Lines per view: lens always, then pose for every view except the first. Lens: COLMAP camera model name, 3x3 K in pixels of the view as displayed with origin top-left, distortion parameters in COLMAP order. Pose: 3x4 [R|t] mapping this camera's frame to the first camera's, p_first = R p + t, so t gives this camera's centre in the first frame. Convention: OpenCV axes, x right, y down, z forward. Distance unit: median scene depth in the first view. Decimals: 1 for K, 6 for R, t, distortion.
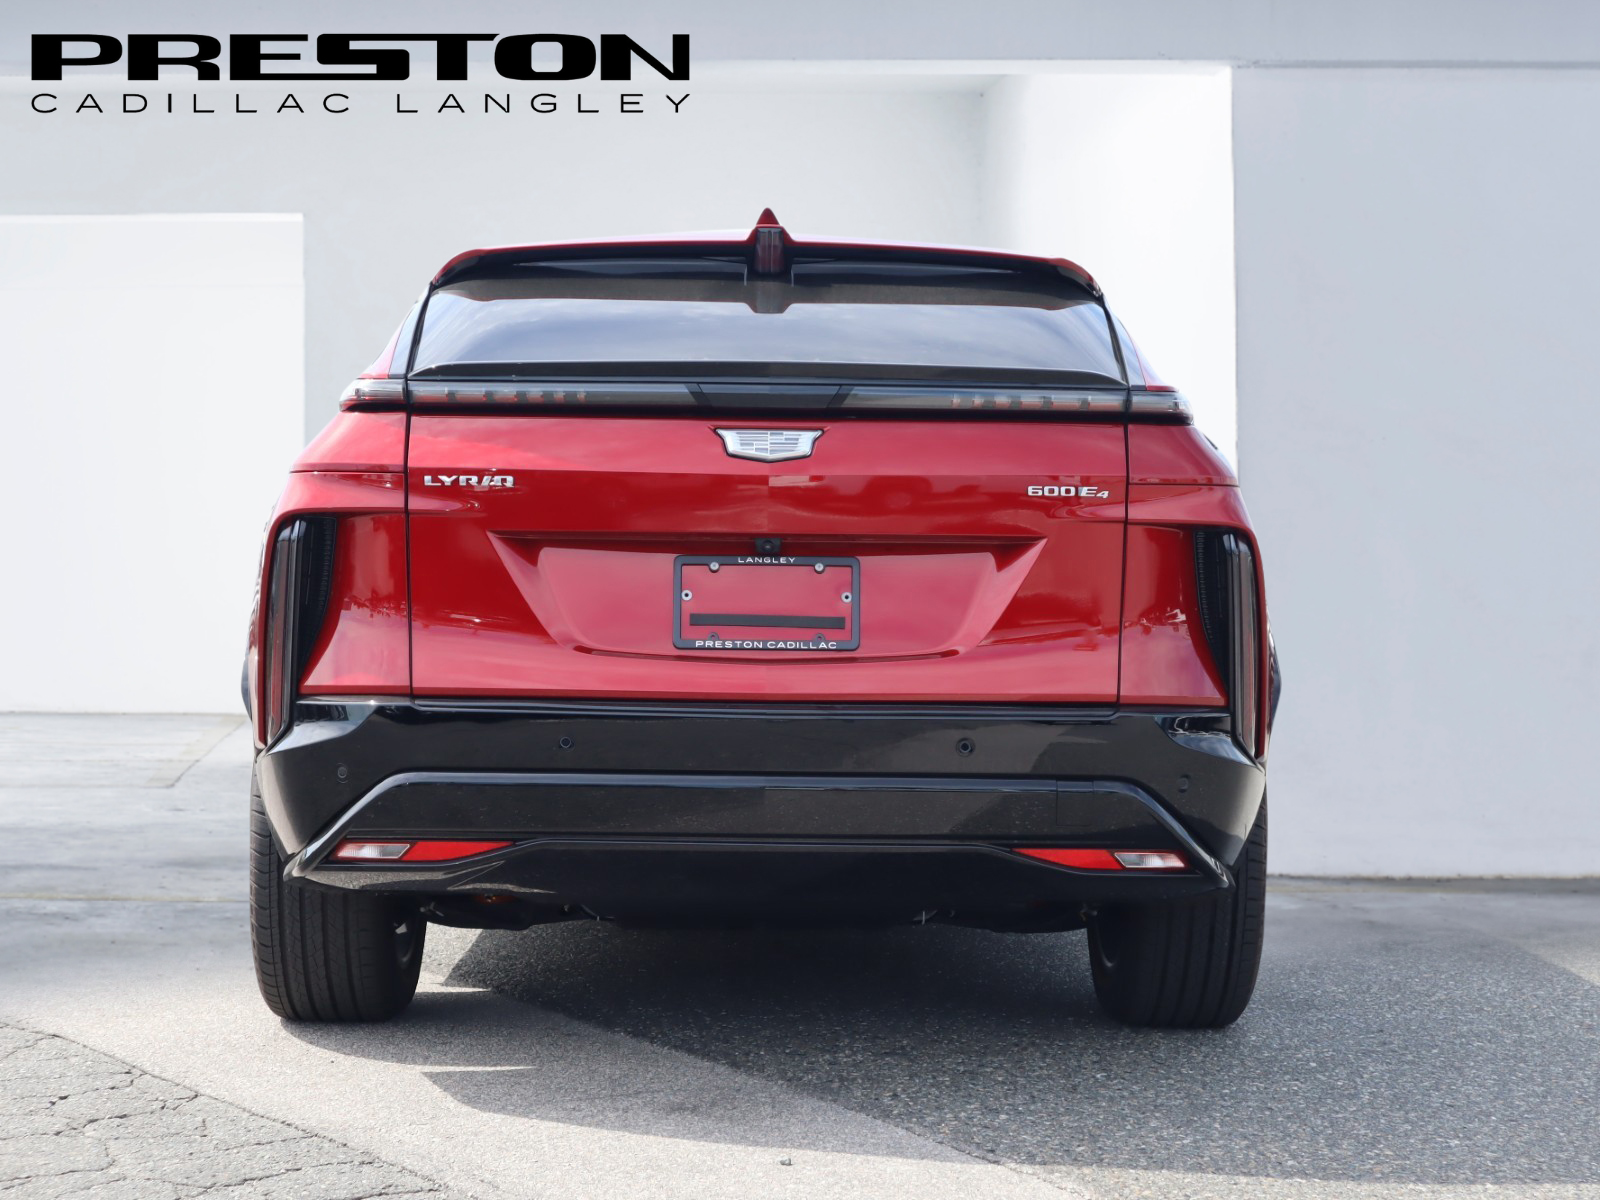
lens RADIAL K [[2450.3, 0, 798.6], [0, 2450.3, 613.4], [0, 0, 1]] dist [0.011441, 0.000000]
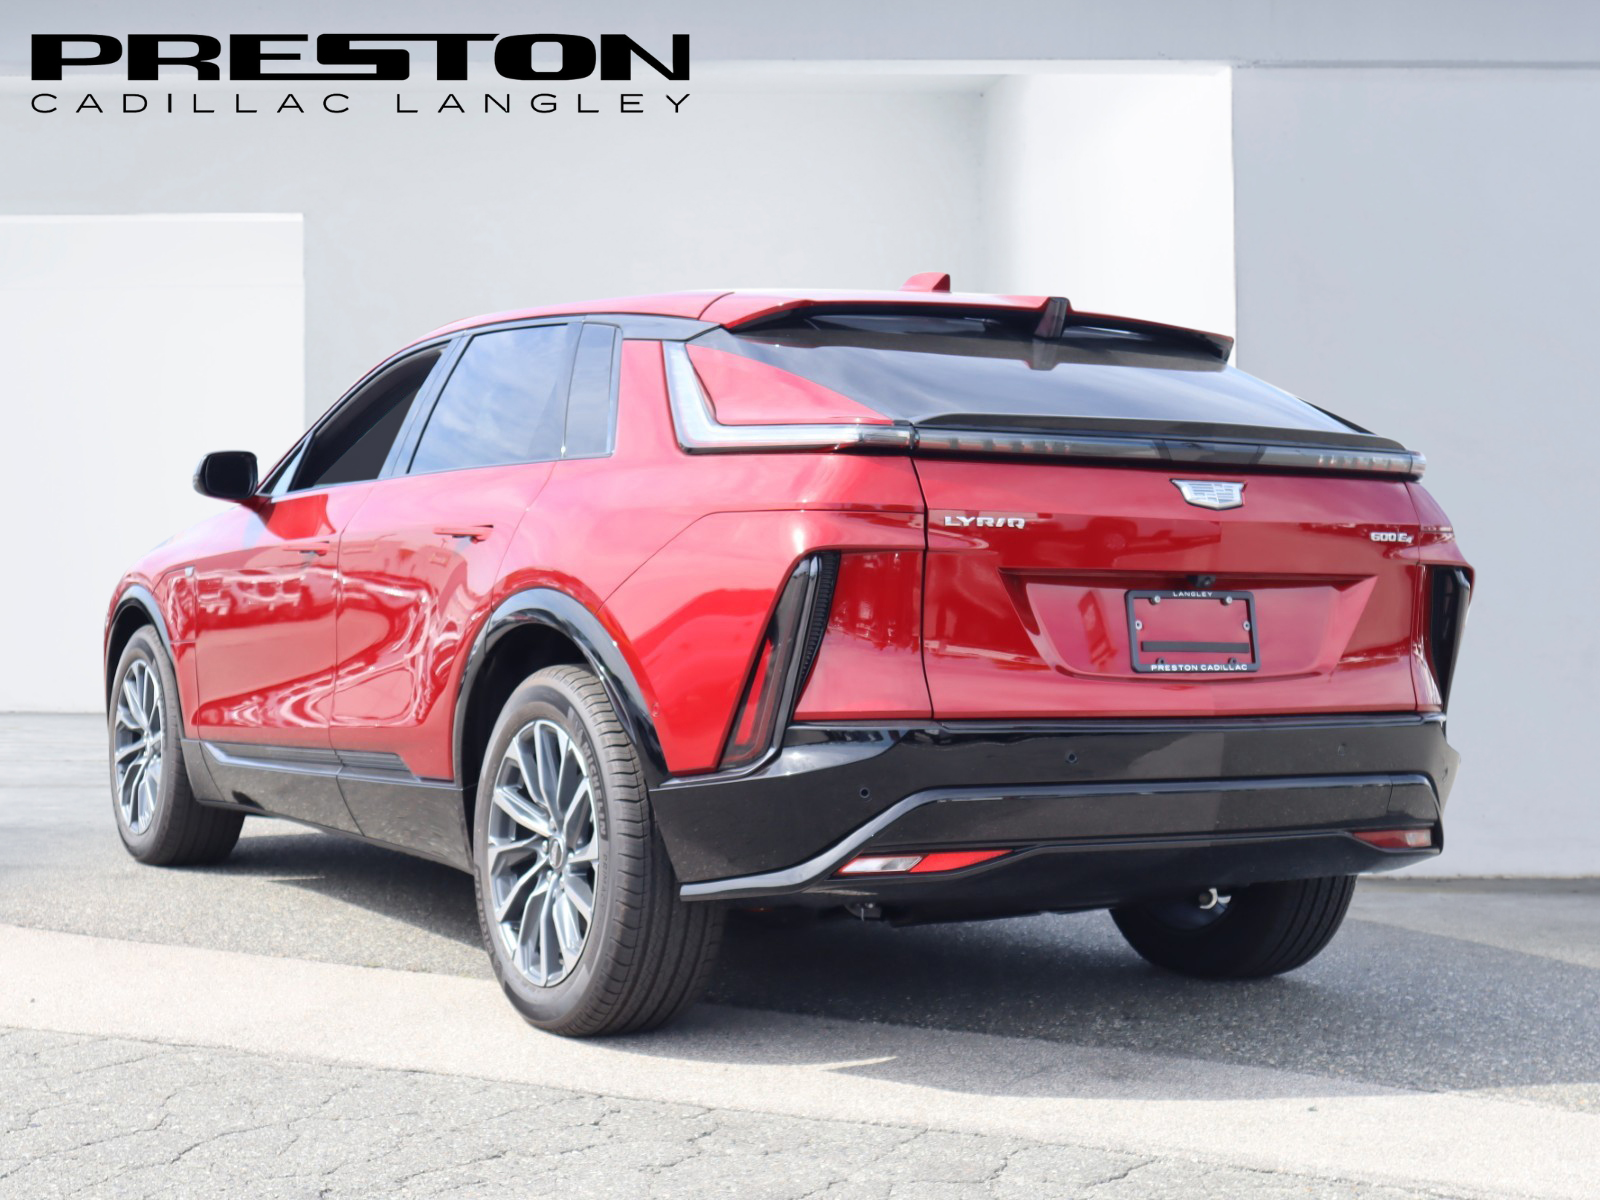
lens RADIAL K [[2353.9, 0, 797.6], [0, 2353.9, 600.4], [0, 0, 1]] dist [-0.012259, 0.000000]
pose [[0.890577, -0.002713, 0.454825, -0.681701], [0.002827, 0.999996, 0.000429, -0.019698], [-0.454824, 0.000904, 0.890581, 0.098210]]
